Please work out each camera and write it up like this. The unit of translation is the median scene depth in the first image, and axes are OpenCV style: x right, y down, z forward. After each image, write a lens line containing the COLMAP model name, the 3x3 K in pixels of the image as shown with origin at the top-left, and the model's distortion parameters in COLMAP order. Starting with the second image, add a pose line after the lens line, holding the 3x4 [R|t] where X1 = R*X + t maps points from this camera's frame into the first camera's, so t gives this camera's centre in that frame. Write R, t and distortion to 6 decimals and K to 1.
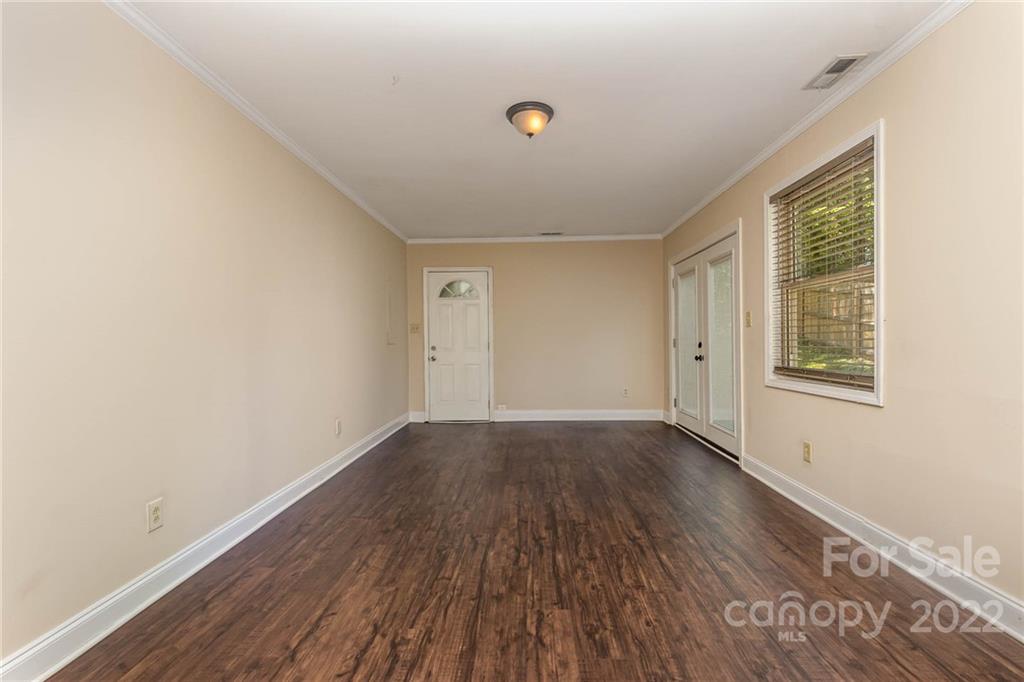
lens RADIAL K [[460.5, 0, 512.6], [0, 460.5, 341.6], [0, 0, 1]] dist [0.012582, -0.001137]
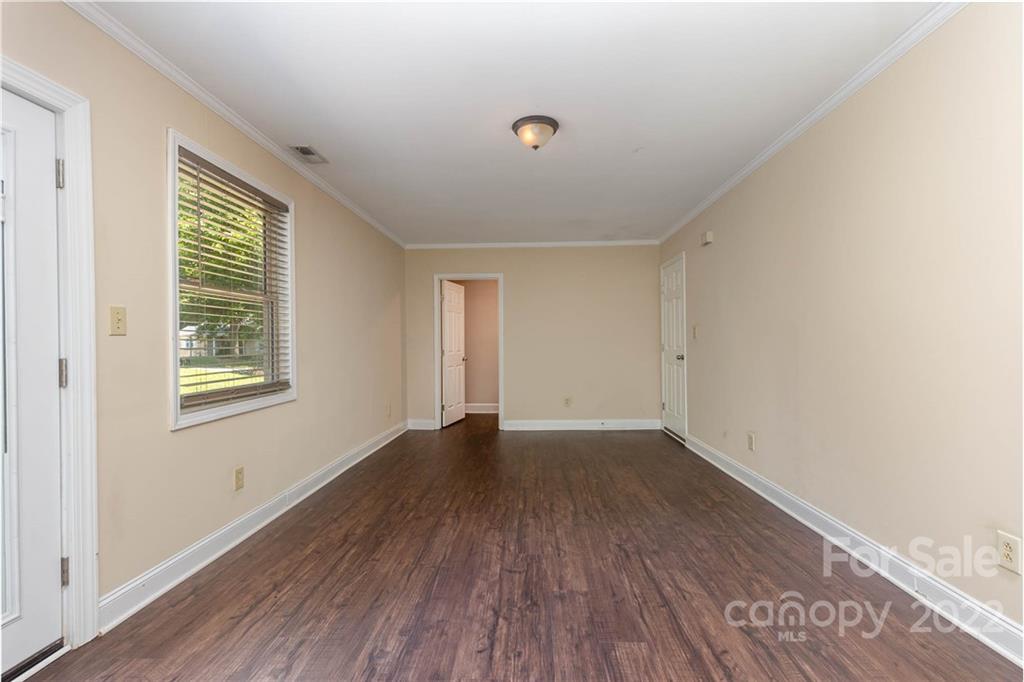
lens RADIAL K [[460.5, 0, 511.9], [0, 460.5, 342.9], [0, 0, 1]] dist [0.012582, -0.001137]
pose [[-0.999753, 0.020247, 0.009199, 0.092239], [0.020271, 0.999791, 0.002478, -0.021450], [-0.009147, 0.002664, -0.999955, 2.070031]]
